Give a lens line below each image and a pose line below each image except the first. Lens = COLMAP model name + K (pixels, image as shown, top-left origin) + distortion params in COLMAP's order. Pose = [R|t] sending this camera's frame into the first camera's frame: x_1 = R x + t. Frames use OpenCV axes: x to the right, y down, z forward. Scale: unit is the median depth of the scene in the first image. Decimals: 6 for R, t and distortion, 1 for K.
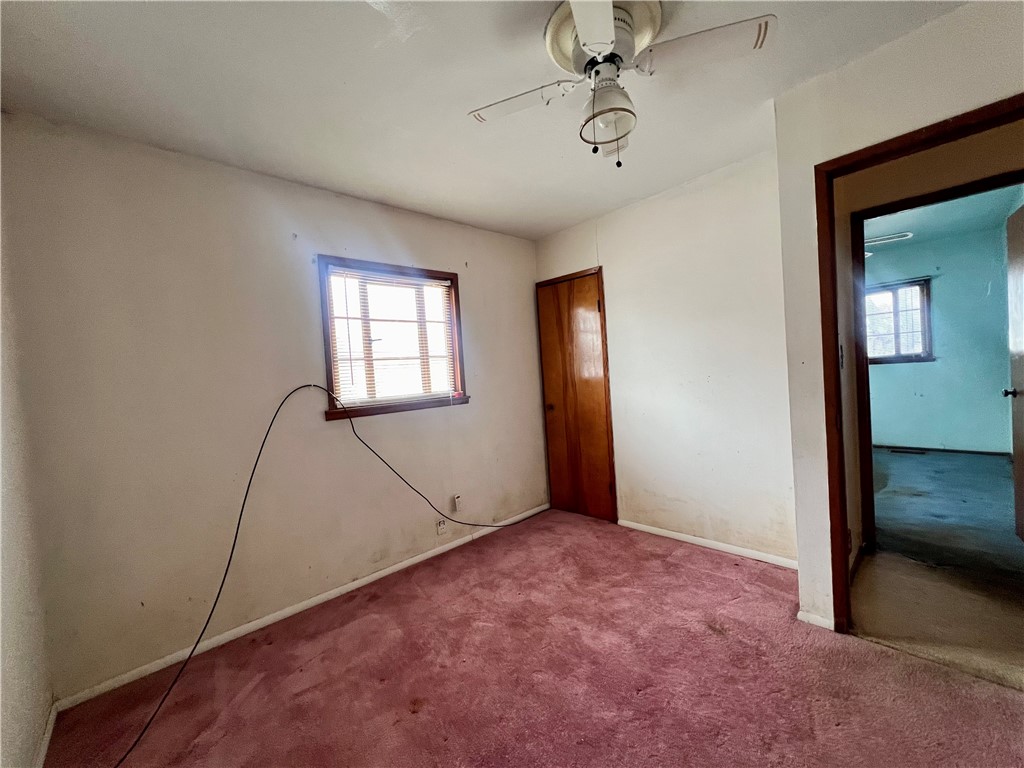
lens RADIAL K [[407.4, 0, 513.8], [0, 407.4, 385.7], [0, 0, 1]] dist [-0.001571, -0.000455]
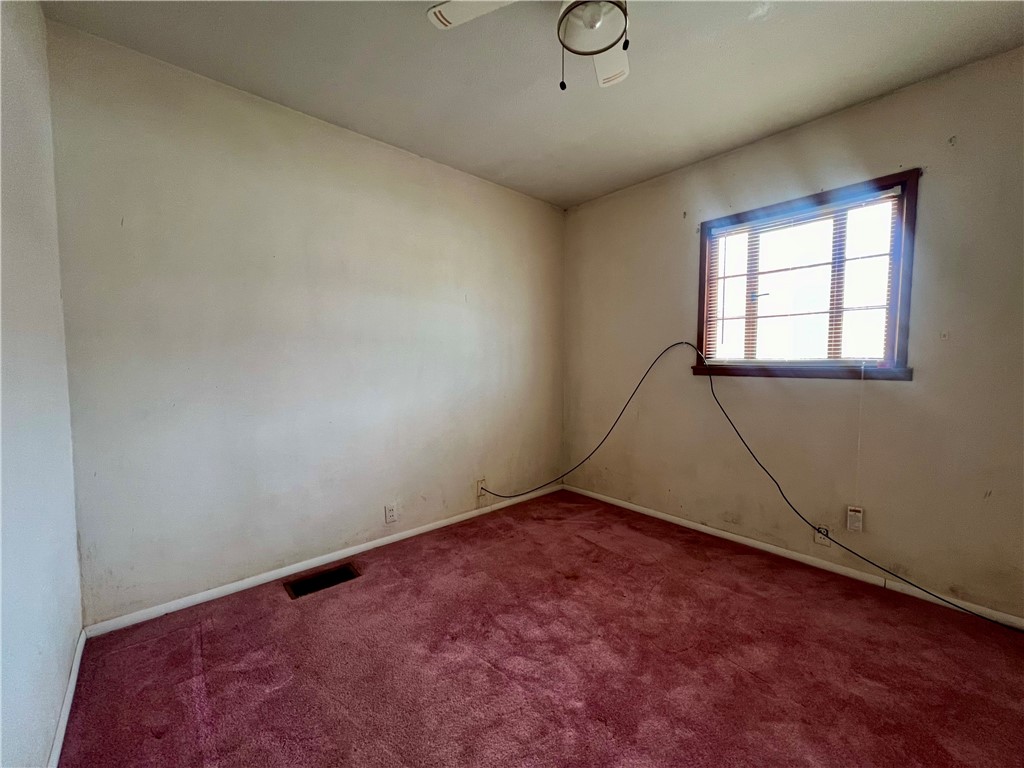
lens RADIAL K [[407.4, 0, 513.8], [0, 407.4, 385.7], [0, 0, 1]] dist [-0.001571, -0.000455]
pose [[-0.029933, 0.132868, -0.990682, 0.617693], [-0.021191, 0.990819, 0.133527, -0.022417], [0.999327, 0.024990, -0.026842, 0.485227]]
